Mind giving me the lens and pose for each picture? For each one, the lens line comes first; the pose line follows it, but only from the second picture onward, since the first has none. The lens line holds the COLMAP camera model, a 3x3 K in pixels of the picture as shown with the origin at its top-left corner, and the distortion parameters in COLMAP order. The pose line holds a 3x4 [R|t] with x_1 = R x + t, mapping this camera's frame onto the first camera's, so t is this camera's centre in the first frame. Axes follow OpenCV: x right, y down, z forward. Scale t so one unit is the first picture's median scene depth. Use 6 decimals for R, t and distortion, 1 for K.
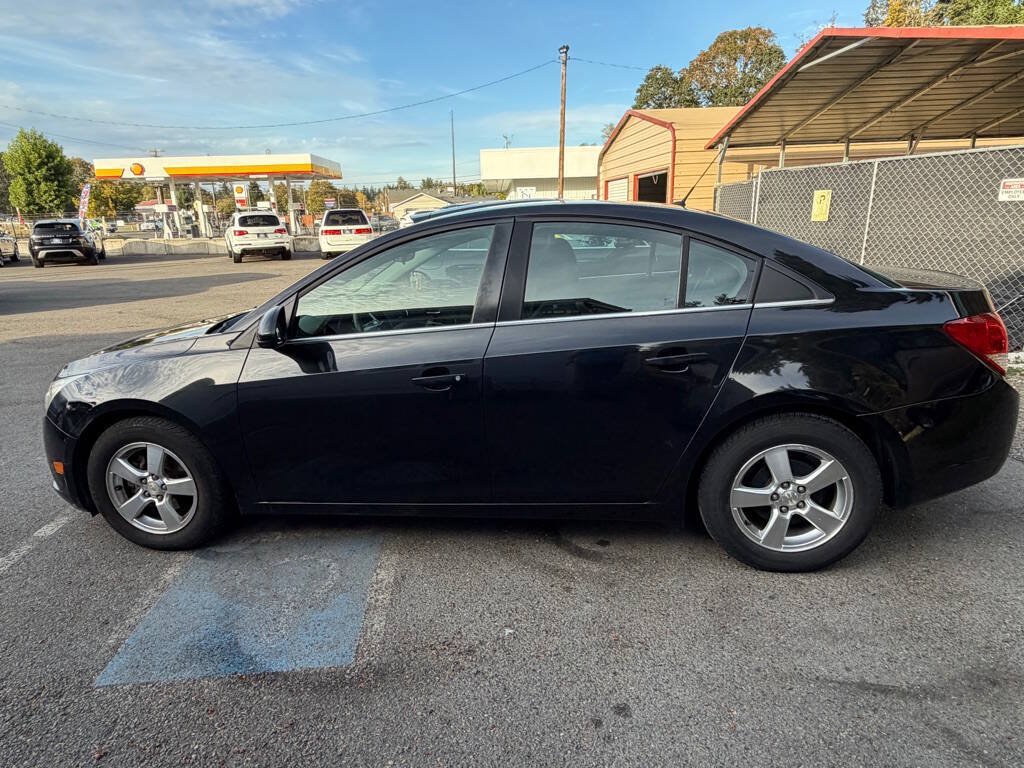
lens RADIAL K [[613.7, 0, 510.2], [0, 613.7, 385.7], [0, 0, 1]] dist [0.001373, -0.000873]
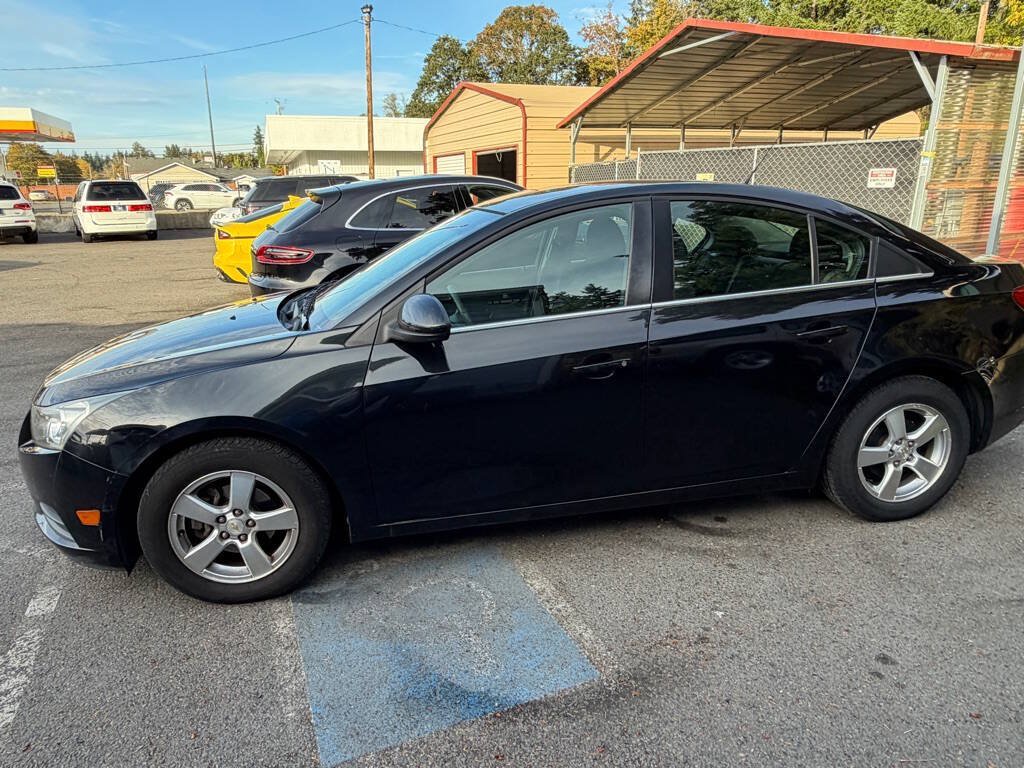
lens RADIAL K [[663.5, 0, 508.6], [0, 663.5, 384.1], [0, 0, 1]] dist [-0.004023, 0.006004]
pose [[0.948395, -0.070852, 0.309073, -0.193687], [0.068070, 0.997484, 0.019787, -0.004475], [-0.309697, 0.002273, 0.950832, 0.026255]]
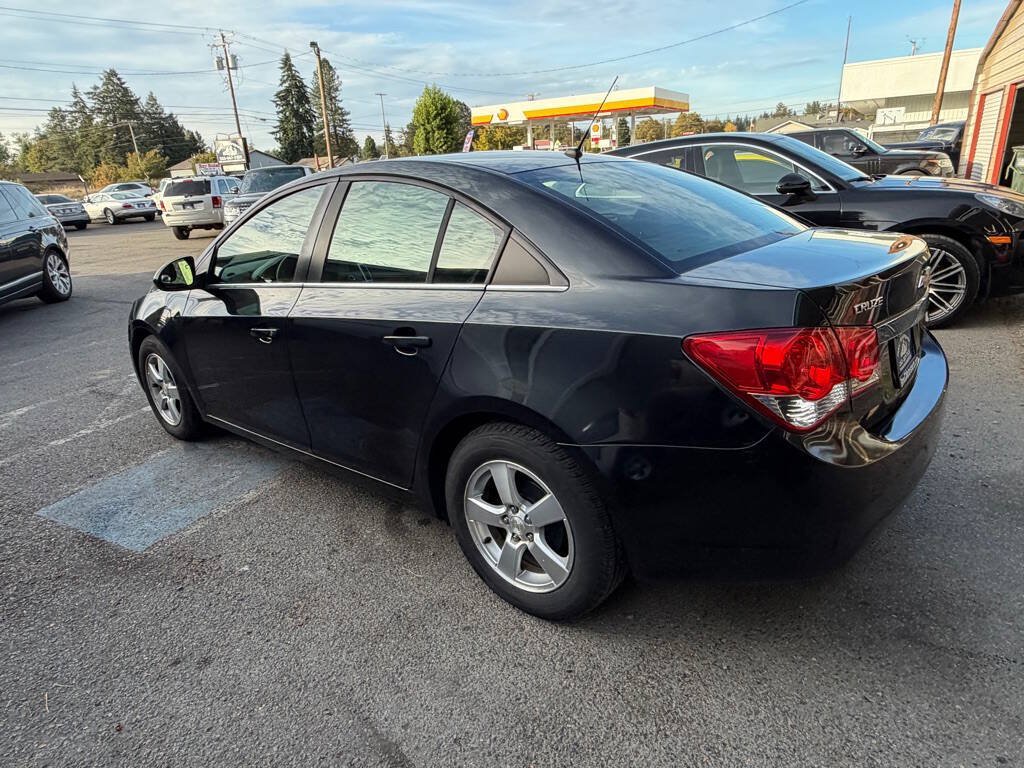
lens RADIAL K [[613.7, 0, 505.1], [0, 613.7, 390.9], [0, 0, 1]] dist [0.001373, -0.000873]
pose [[0.846108, 0.164563, -0.506972, 0.275148], [-0.111173, 0.984712, 0.134097, -0.034336], [0.521289, -0.057099, 0.851468, 0.099795]]
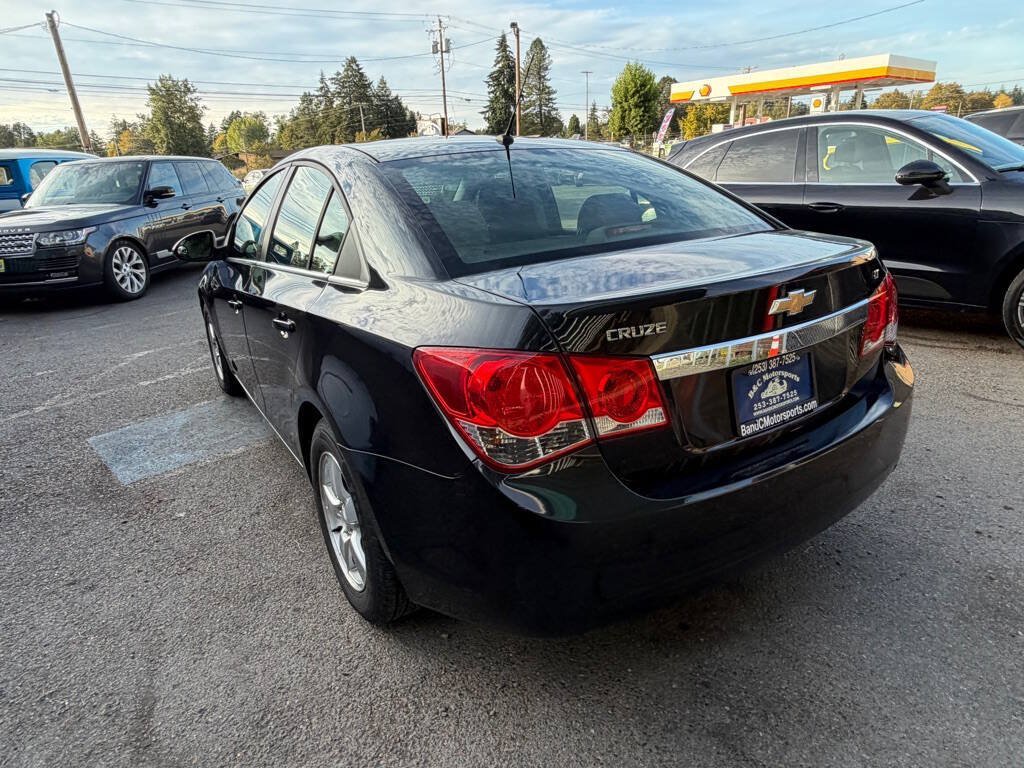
lens RADIAL K [[613.7, 0, 502.2], [0, 613.7, 389.5], [0, 0, 1]] dist [0.001373, -0.000873]
pose [[0.640811, 0.268245, -0.719309, 0.376141], [-0.174874, 0.963340, 0.203460, -0.062452], [0.747516, -0.004591, 0.664228, 0.203829]]
